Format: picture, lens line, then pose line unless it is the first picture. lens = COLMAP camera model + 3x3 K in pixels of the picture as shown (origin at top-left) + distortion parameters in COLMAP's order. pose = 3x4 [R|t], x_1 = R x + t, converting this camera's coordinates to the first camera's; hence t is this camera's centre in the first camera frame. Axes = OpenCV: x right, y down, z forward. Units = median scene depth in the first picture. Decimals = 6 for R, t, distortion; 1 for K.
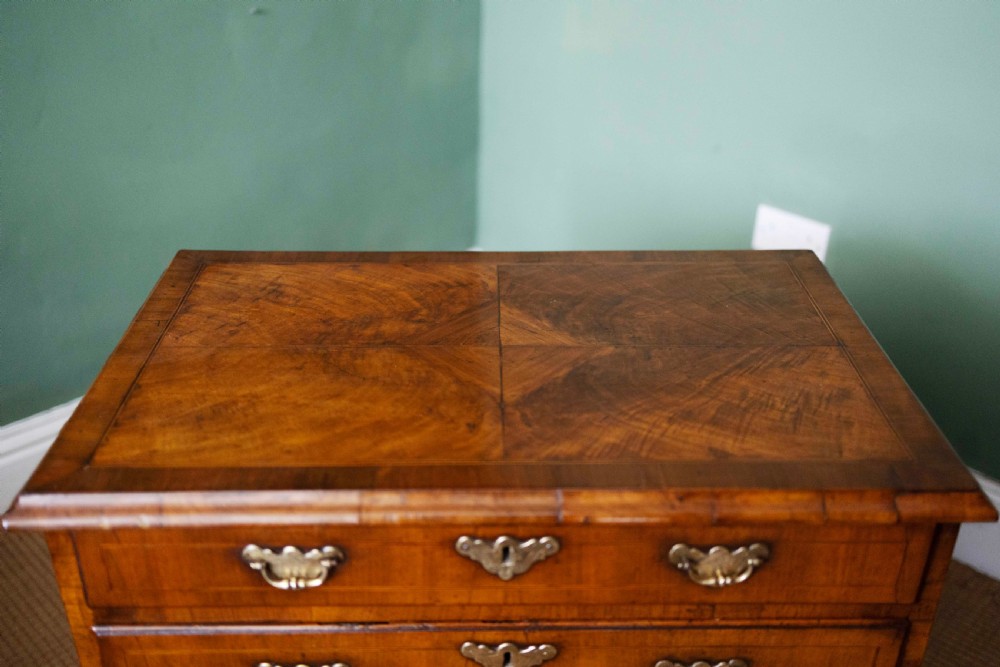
lens RADIAL K [[1007.3, 0, 500.0], [0, 1007.3, 333.5], [0, 0, 1]] dist [0.023727, -0.015713]
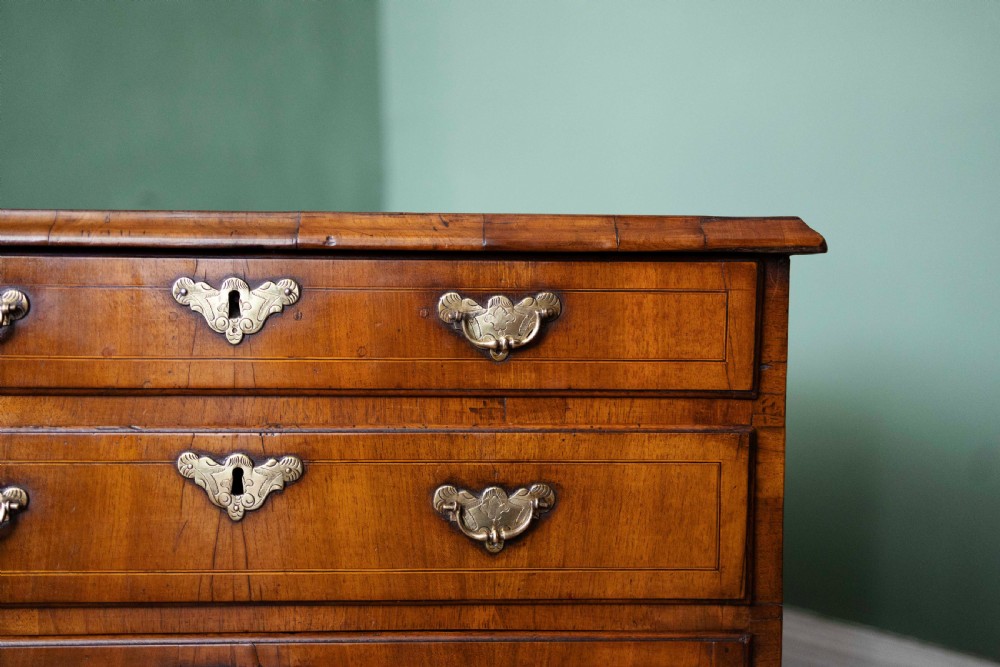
lens RADIAL K [[1044.3, 0, 500.0], [0, 1044.3, 333.5], [0, 0, 1]] dist [0.038013, -0.024120]
pose [[0.999701, 0.002123, 0.024362, 0.186539], [0.008474, 0.904429, -0.426539, 0.564860], [-0.022939, 0.426618, 0.904141, 0.235381]]
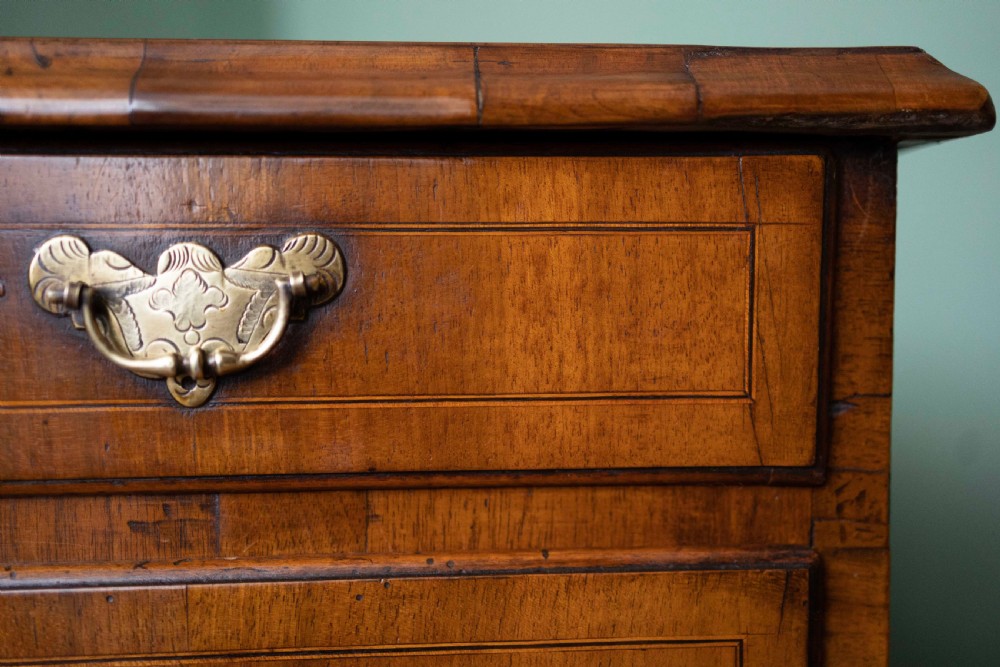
lens RADIAL K [[1044.3, 0, 500.0], [0, 1044.3, 333.5], [0, 0, 1]] dist [0.038013, -0.024120]
pose [[0.998389, -0.012282, 0.055390, 0.282175], [0.034866, 0.902998, -0.428228, 0.363709], [-0.044758, 0.429470, 0.901972, 0.663267]]
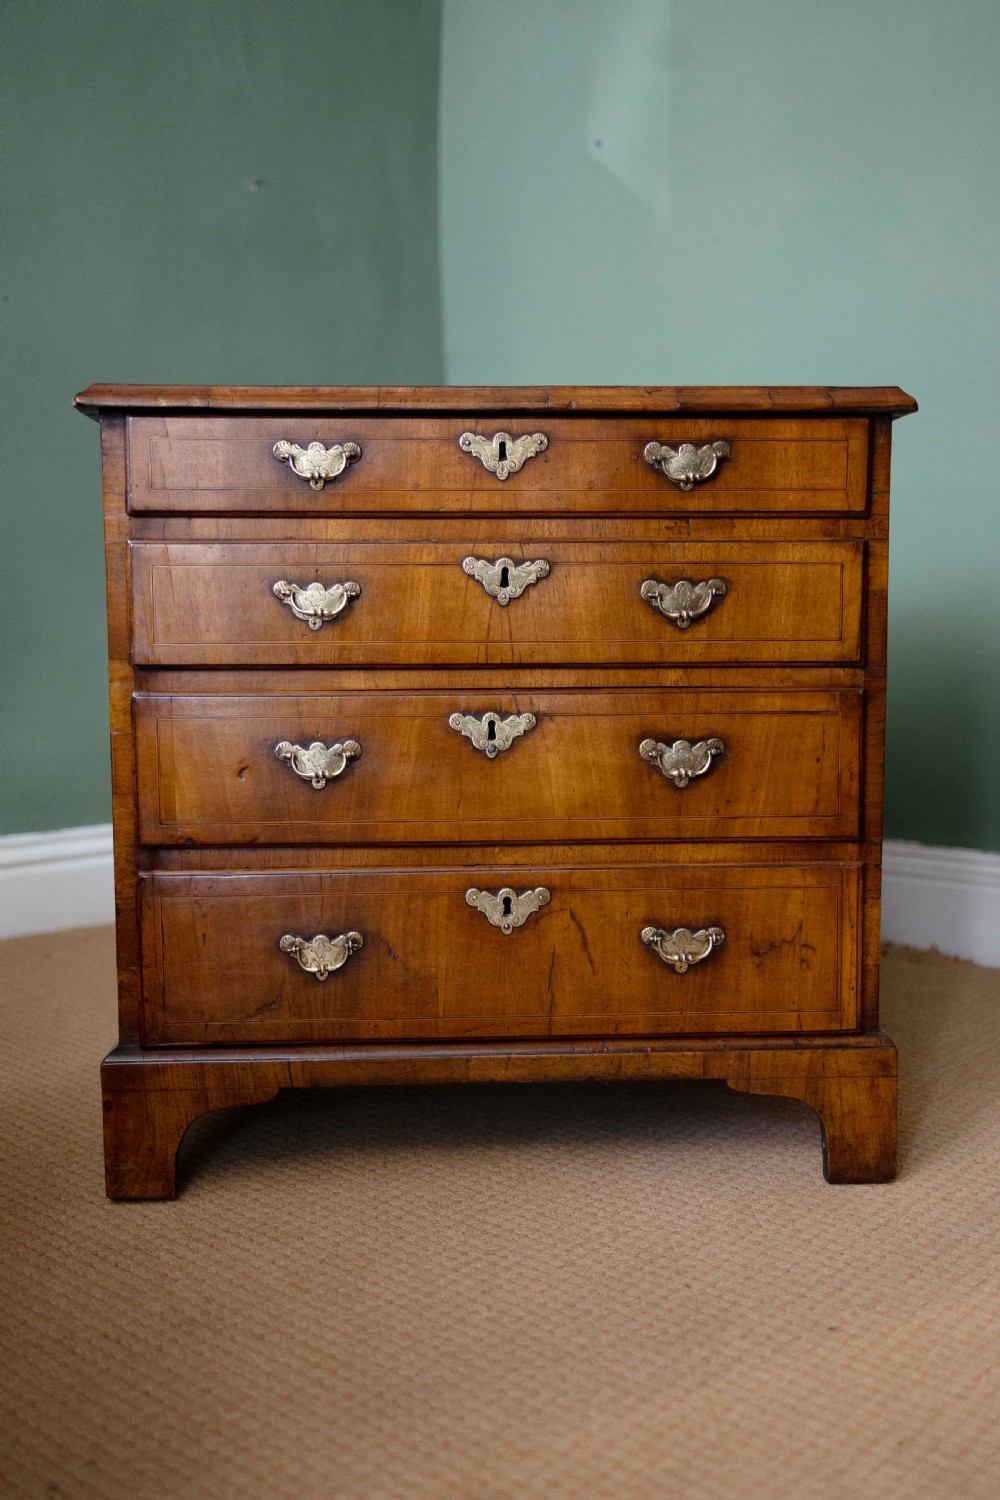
lens RADIAL K [[1510.9, 0, 494.6], [0, 1510.9, 747.5], [0, 0, 1]] dist [0.023727, -0.015713]
pose [[0.999421, -0.011482, 0.032036, -0.058542], [0.023062, 0.920767, -0.389430, 1.132019], [-0.025026, 0.389943, 0.920499, -0.427528]]
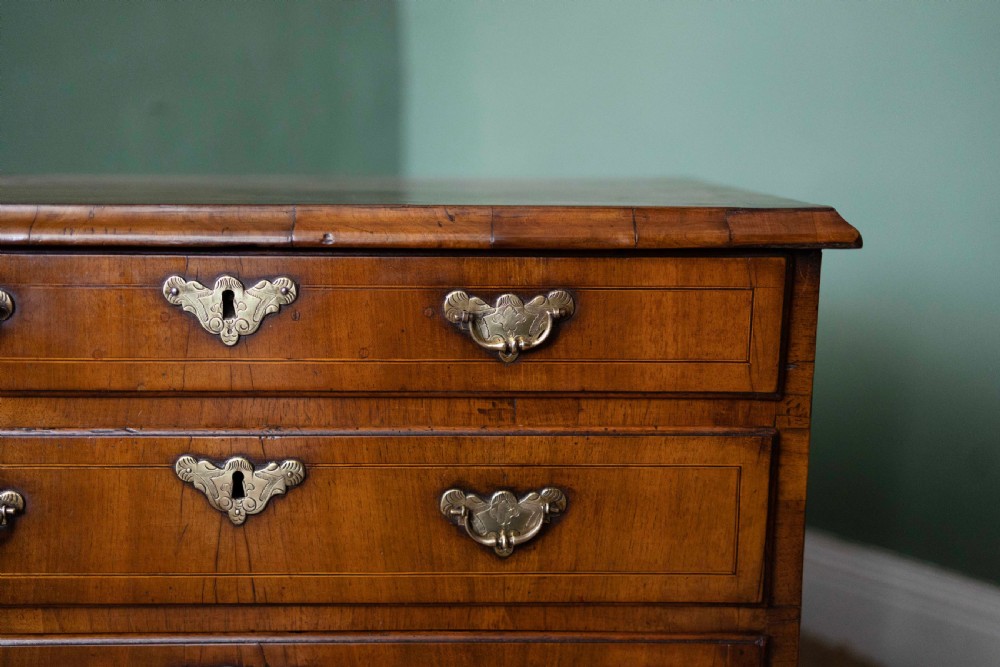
lens RADIAL K [[1044.3, 0, 500.0], [0, 1044.3, 333.5], [0, 0, 1]] dist [0.038013, -0.024120]
pose [[0.999999, 0.001391, 0.000613, 0.198672], [-0.001127, 0.949147, -0.314831, 0.461531], [-0.001020, 0.314830, 0.949147, 0.241635]]
